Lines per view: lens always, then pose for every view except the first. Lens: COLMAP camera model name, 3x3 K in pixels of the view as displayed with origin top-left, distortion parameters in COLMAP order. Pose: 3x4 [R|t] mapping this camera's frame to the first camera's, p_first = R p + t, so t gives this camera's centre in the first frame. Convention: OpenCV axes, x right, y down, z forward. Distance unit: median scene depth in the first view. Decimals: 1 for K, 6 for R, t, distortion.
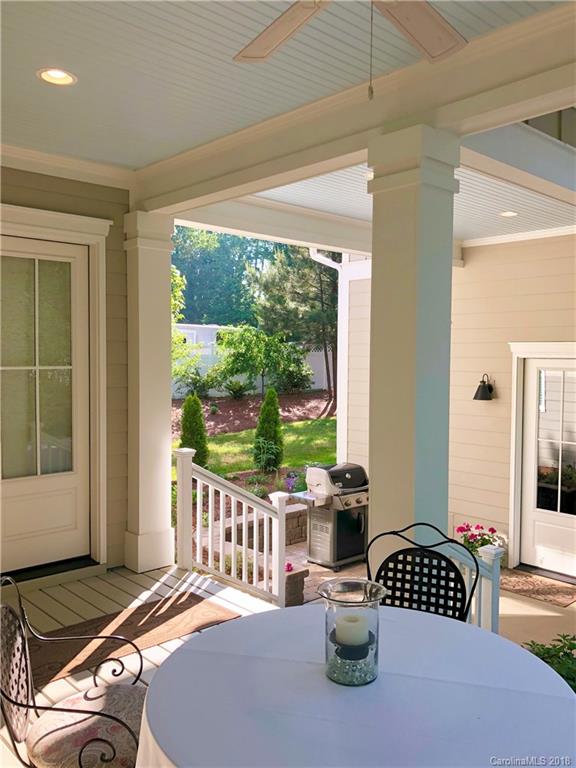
lens RADIAL K [[647.1, 0, 291.2], [0, 647.1, 383.5], [0, 0, 1]] dist [-0.005782, -0.004744]
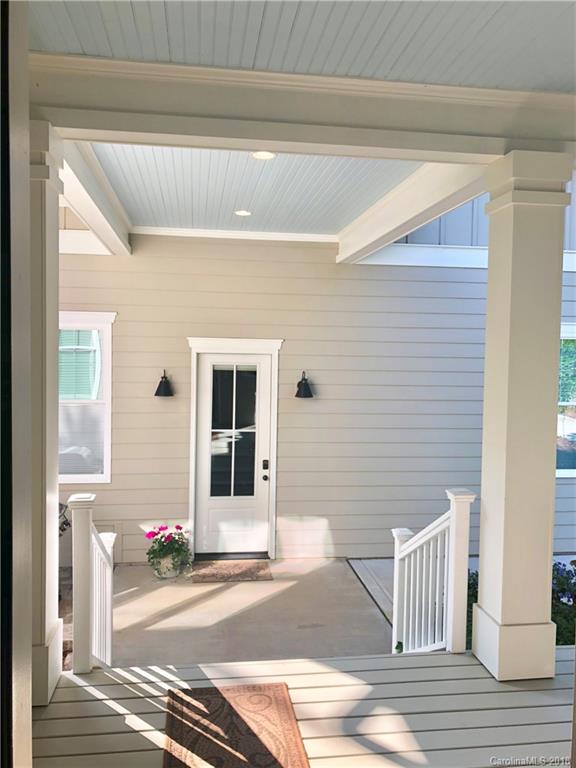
lens RADIAL K [[647.1, 0, 288.5], [0, 647.1, 382.7], [0, 0, 1]] dist [-0.005782, -0.004744]
pose [[0.582894, -0.043479, 0.811384, -0.396288], [0.029382, 0.999042, 0.032426, -0.021739], [-0.812017, 0.004939, 0.583613, 0.295297]]
